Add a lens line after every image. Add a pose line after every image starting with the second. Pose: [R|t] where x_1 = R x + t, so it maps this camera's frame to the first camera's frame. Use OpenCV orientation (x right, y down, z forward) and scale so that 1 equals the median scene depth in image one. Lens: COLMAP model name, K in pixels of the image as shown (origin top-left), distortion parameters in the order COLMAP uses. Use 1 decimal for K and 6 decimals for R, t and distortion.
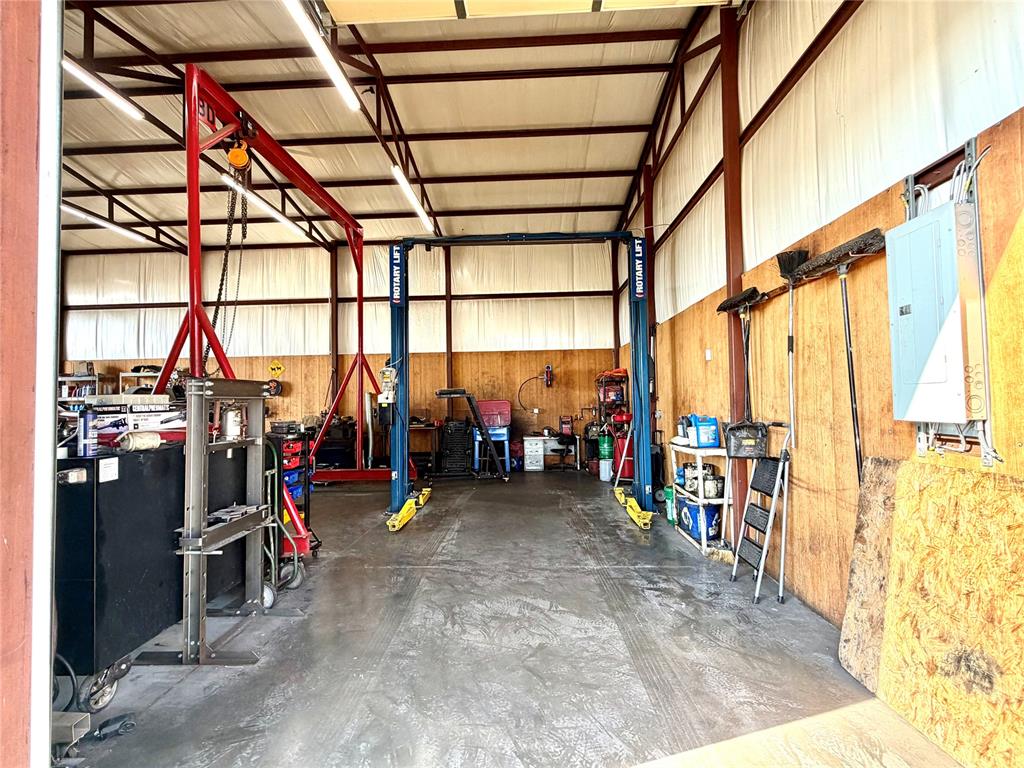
lens RADIAL K [[495.9, 0, 512.0], [0, 495.9, 384.0], [0, 0, 1]] dist [0.000013, 0.000024]
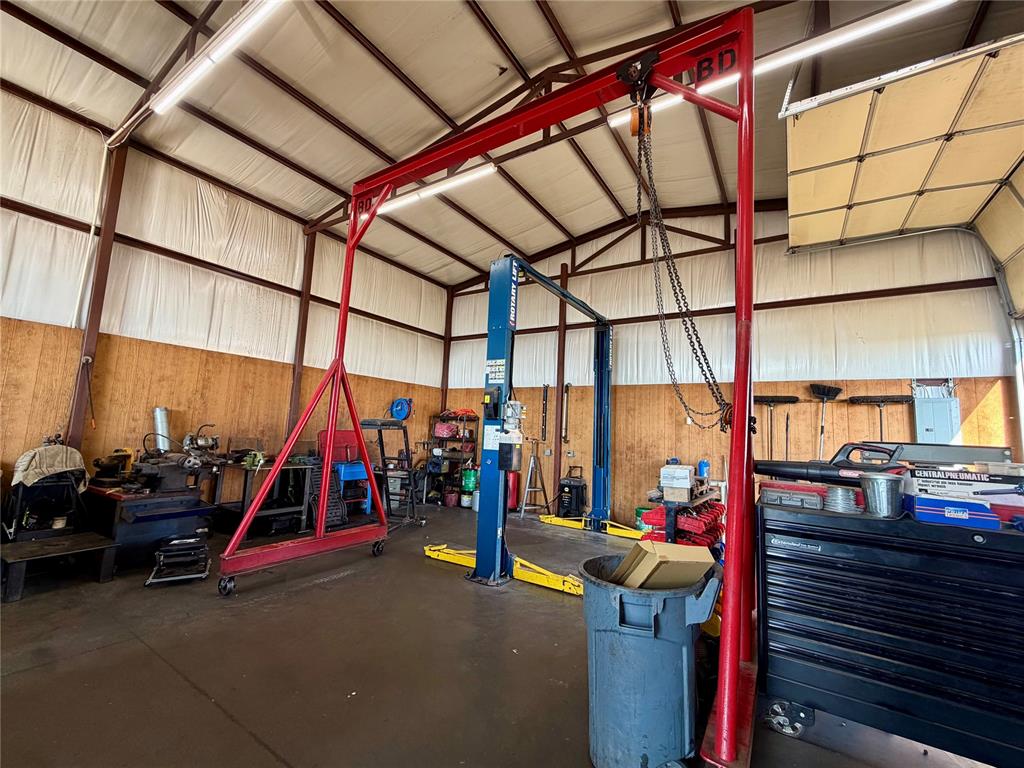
lens RADIAL K [[423.7, 0, 512.0], [0, 423.7, 384.0], [0, 0, 1]] dist [0.000137, -0.000037]
pose [[0.512243, 0.136753, 0.847883, -0.512828], [-0.083064, 0.990502, -0.109573, 0.009697], [-0.854814, -0.014300, 0.518737, 0.379359]]
